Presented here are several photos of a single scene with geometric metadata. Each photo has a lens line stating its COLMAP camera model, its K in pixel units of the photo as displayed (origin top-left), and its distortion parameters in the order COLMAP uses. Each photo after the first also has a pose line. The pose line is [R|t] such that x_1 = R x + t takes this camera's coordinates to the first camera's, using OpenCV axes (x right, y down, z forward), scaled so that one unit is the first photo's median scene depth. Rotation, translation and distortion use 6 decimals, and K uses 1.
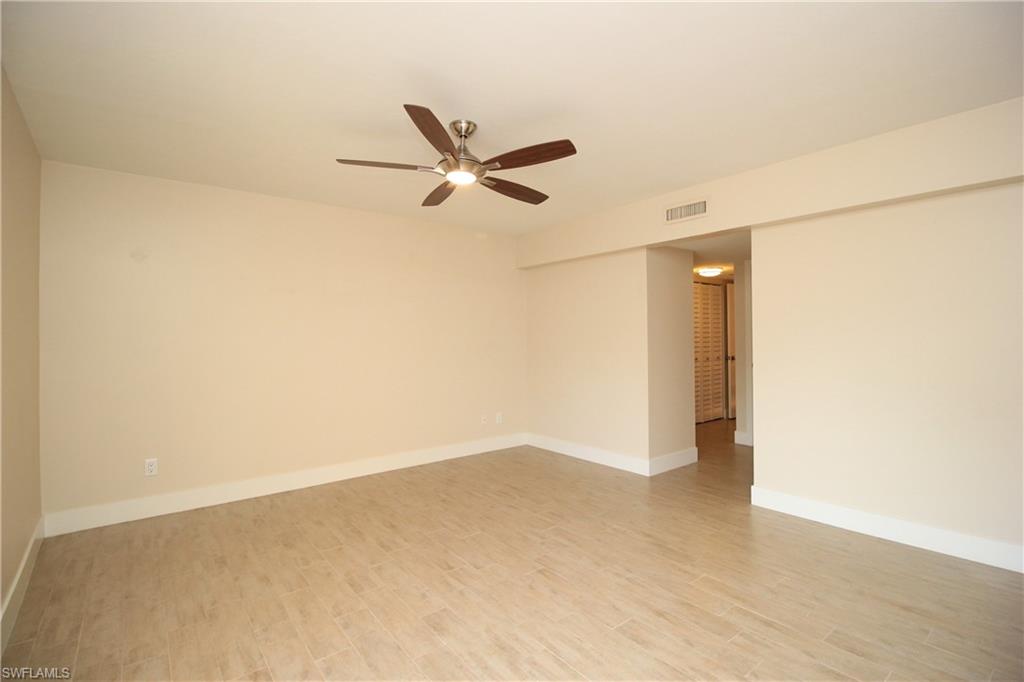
lens RADIAL K [[478.8, 0, 515.2], [0, 478.8, 334.1], [0, 0, 1]] dist [-0.000365, -0.010687]
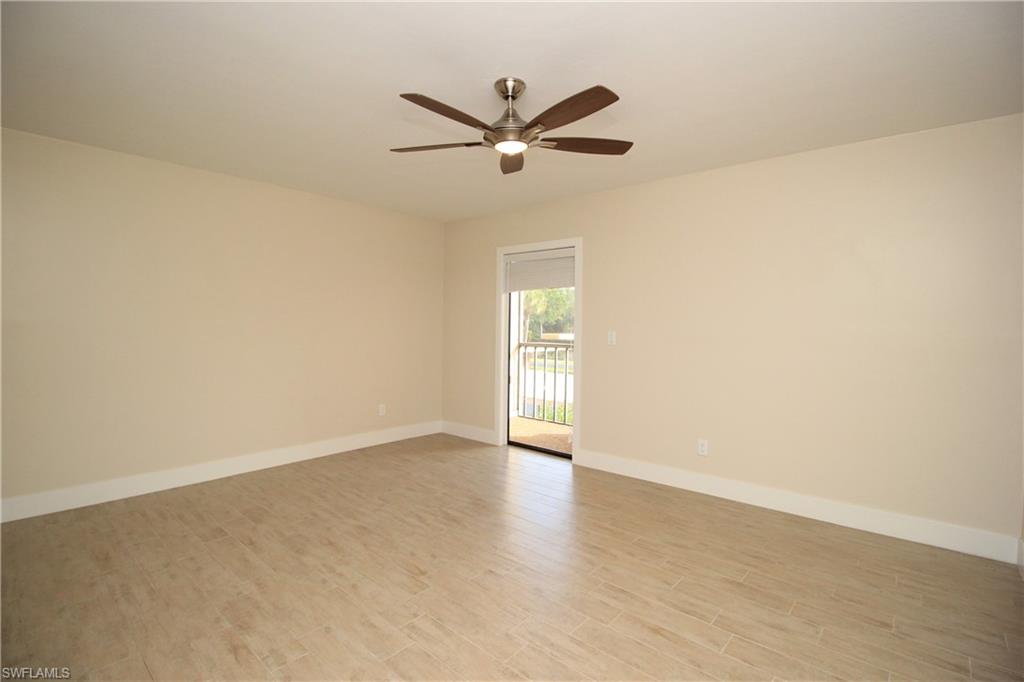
lens RADIAL K [[478.8, 0, 515.2], [0, 478.8, 334.1], [0, 0, 1]] dist [-0.000365, -0.010687]
pose [[-0.984103, 0.001125, -0.177596, 0.039693], [-0.002007, 0.999846, 0.017455, 0.007582], [0.177588, 0.017534, -0.983949, 1.893233]]
